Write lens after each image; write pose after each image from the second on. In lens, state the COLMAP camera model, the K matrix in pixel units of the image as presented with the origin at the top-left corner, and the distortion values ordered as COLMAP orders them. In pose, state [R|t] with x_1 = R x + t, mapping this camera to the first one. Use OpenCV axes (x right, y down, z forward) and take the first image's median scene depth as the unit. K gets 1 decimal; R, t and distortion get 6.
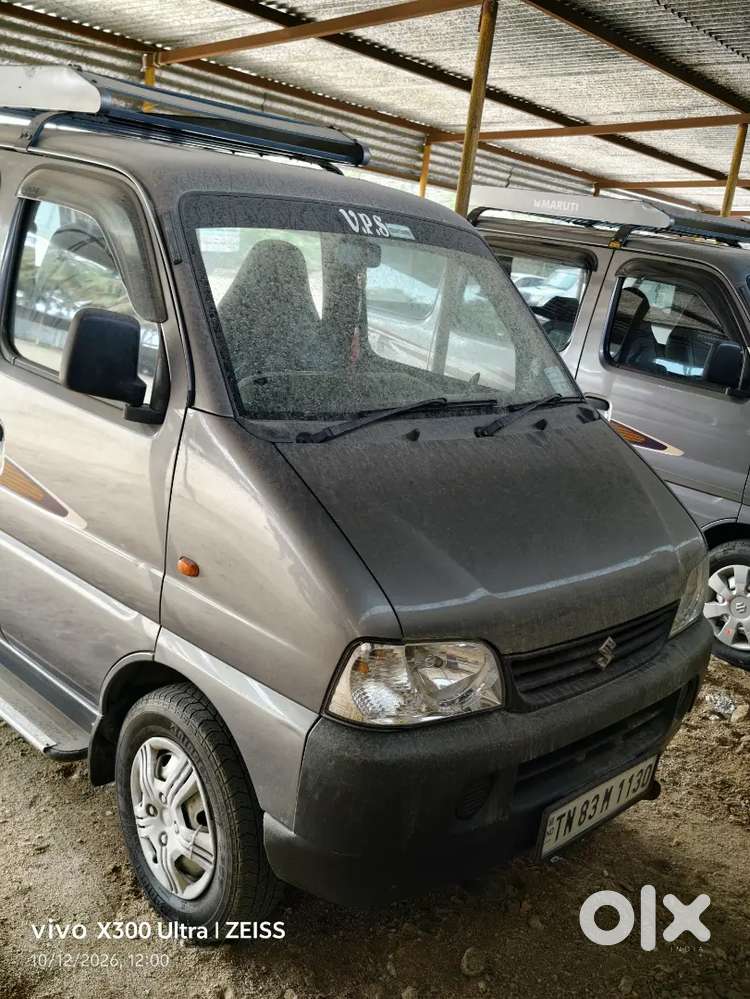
lens RADIAL K [[1038.0, 0, 375.0], [0, 1038.0, 499.5], [0, 0, 1]] dist [0.084993, 0.017441]
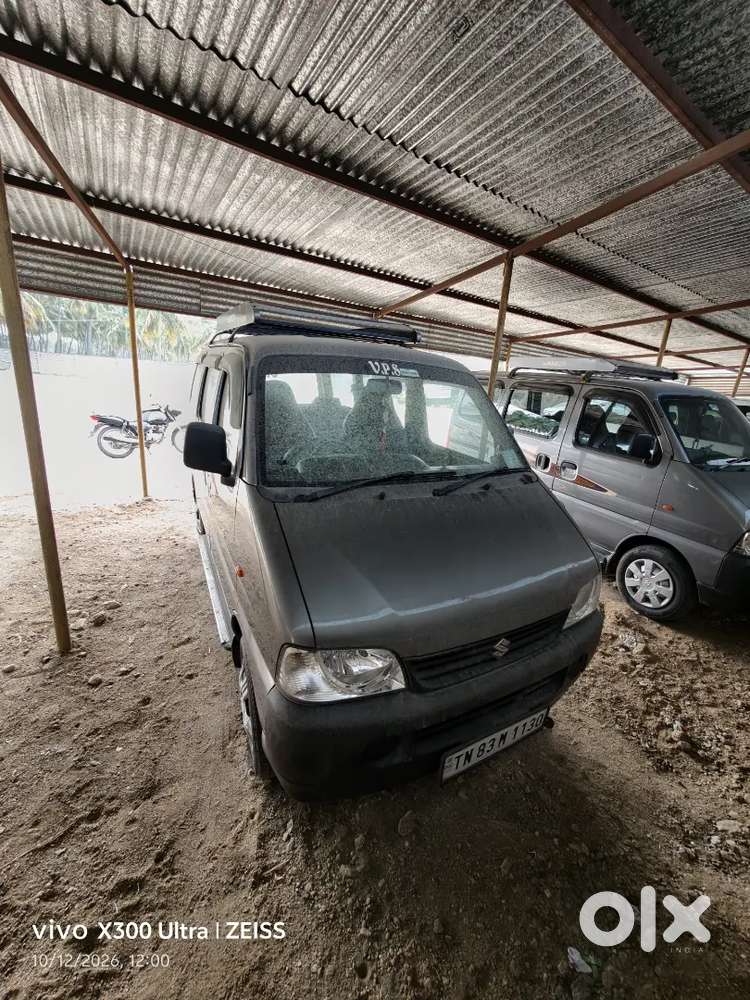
lens RADIAL K [[410.1, 0, 375.0], [0, 410.1, 500.0], [0, 0, 1]] dist [-0.001271, 0.000047]
pose [[0.953672, 0.037604, -0.298488, 0.147147], [-0.034034, 0.999273, 0.017153, -0.045101], [0.298916, -0.006200, 0.954259, 0.268999]]
